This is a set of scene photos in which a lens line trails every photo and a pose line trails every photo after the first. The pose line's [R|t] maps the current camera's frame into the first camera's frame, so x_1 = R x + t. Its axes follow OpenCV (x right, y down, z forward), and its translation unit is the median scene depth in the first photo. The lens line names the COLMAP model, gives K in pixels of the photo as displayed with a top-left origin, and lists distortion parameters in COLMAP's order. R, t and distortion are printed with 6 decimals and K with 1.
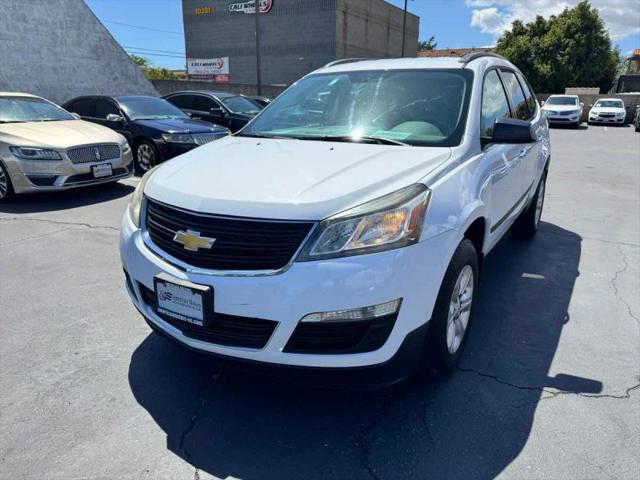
lens RADIAL K [[455.7, 0, 319.4], [0, 455.7, 243.0], [0, 0, 1]] dist [0.020564, -0.019688]
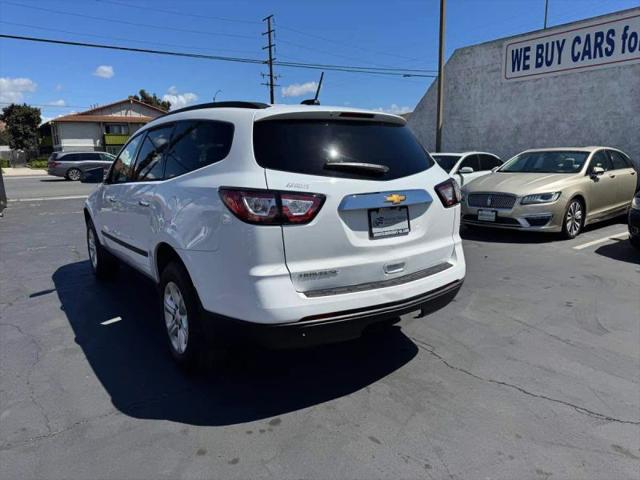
lens RADIAL K [[455.7, 0, 320.6], [0, 455.7, 238.7], [0, 0, 1]] dist [0.020564, -0.019688]
pose [[-0.391627, 0.164102, -0.905372, 1.000611], [-0.262352, 0.923208, 0.280818, -0.437363], [0.881929, 0.347502, -0.318500, 1.411086]]
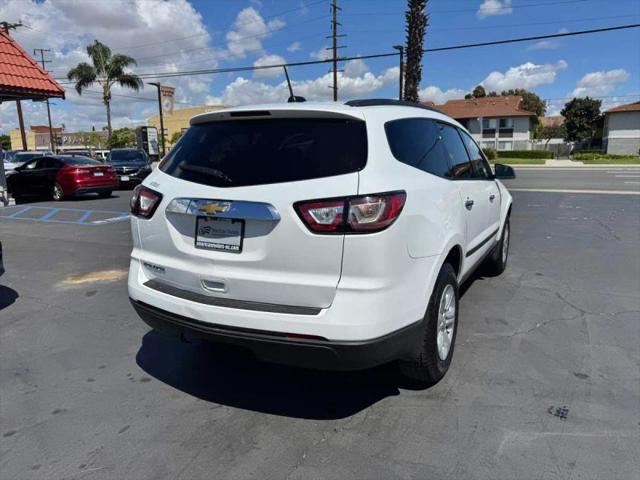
lens RADIAL K [[455.7, 0, 324.8], [0, 455.7, 239.1], [0, 0, 1]] dist [0.020564, -0.019688]
pose [[-0.997888, 0.010052, -0.064170, 0.357483], [-0.021239, 0.883149, 0.468611, -0.554729], [0.061382, 0.468984, -0.881071, 1.757181]]
